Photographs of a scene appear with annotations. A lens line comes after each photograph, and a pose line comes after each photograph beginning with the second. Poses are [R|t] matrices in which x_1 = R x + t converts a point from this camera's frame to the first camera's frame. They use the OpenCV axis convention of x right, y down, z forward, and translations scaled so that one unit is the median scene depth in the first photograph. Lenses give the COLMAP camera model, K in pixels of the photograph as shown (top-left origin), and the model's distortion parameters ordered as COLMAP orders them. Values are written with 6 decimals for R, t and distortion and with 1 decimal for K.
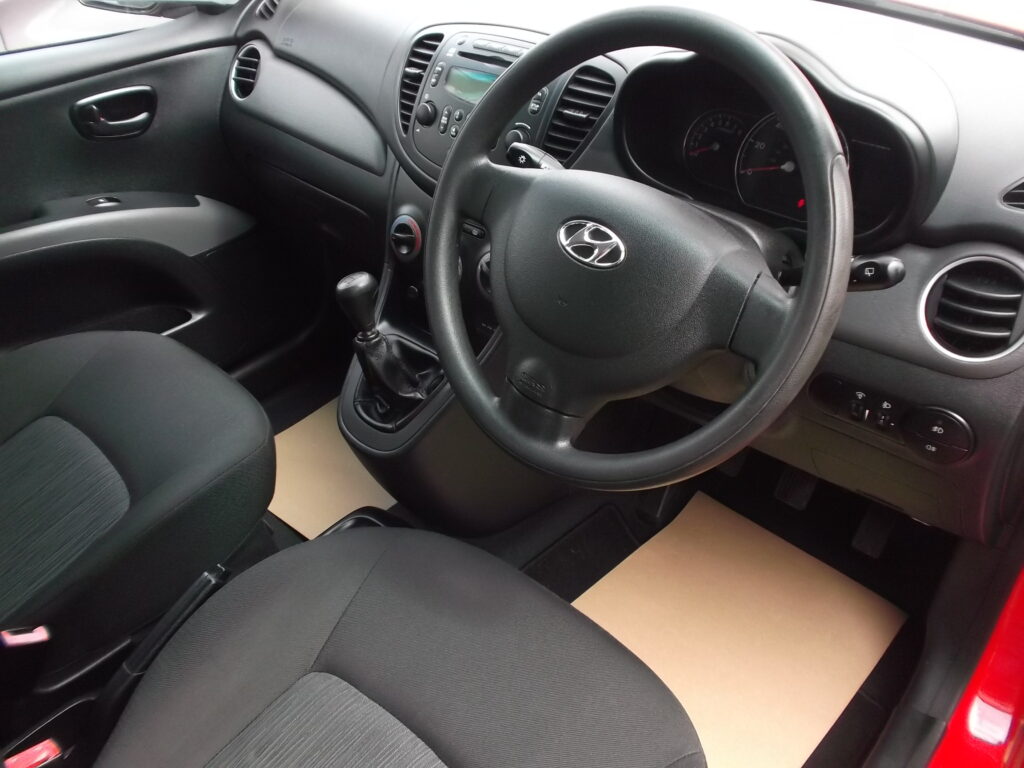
lens RADIAL K [[803.8, 0, 512.0], [0, 803.8, 384.0], [0, 0, 1]] dist [-0.067461, 0.020046]
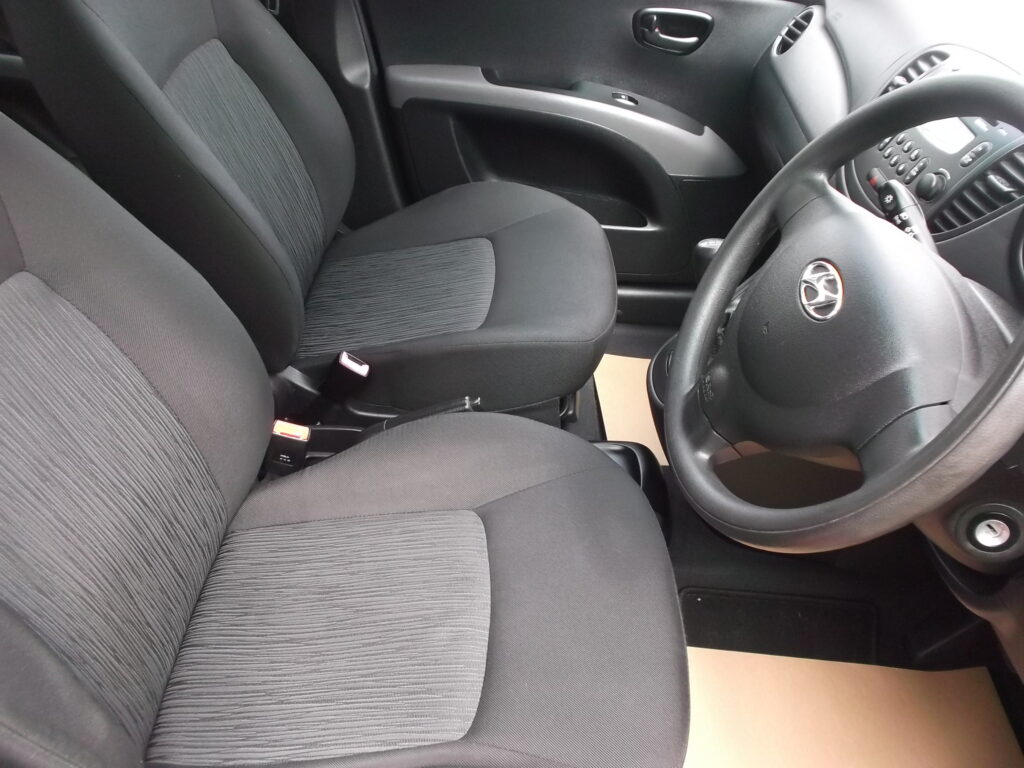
lens RADIAL K [[803.8, 0, 512.0], [0, 803.8, 384.0], [0, 0, 1]] dist [-0.067461, 0.020046]
pose [[0.668259, 0.524780, -0.527291, 0.217530], [-0.495813, 0.842601, 0.210222, -0.051633], [0.554616, 0.120955, 0.823268, 0.019537]]
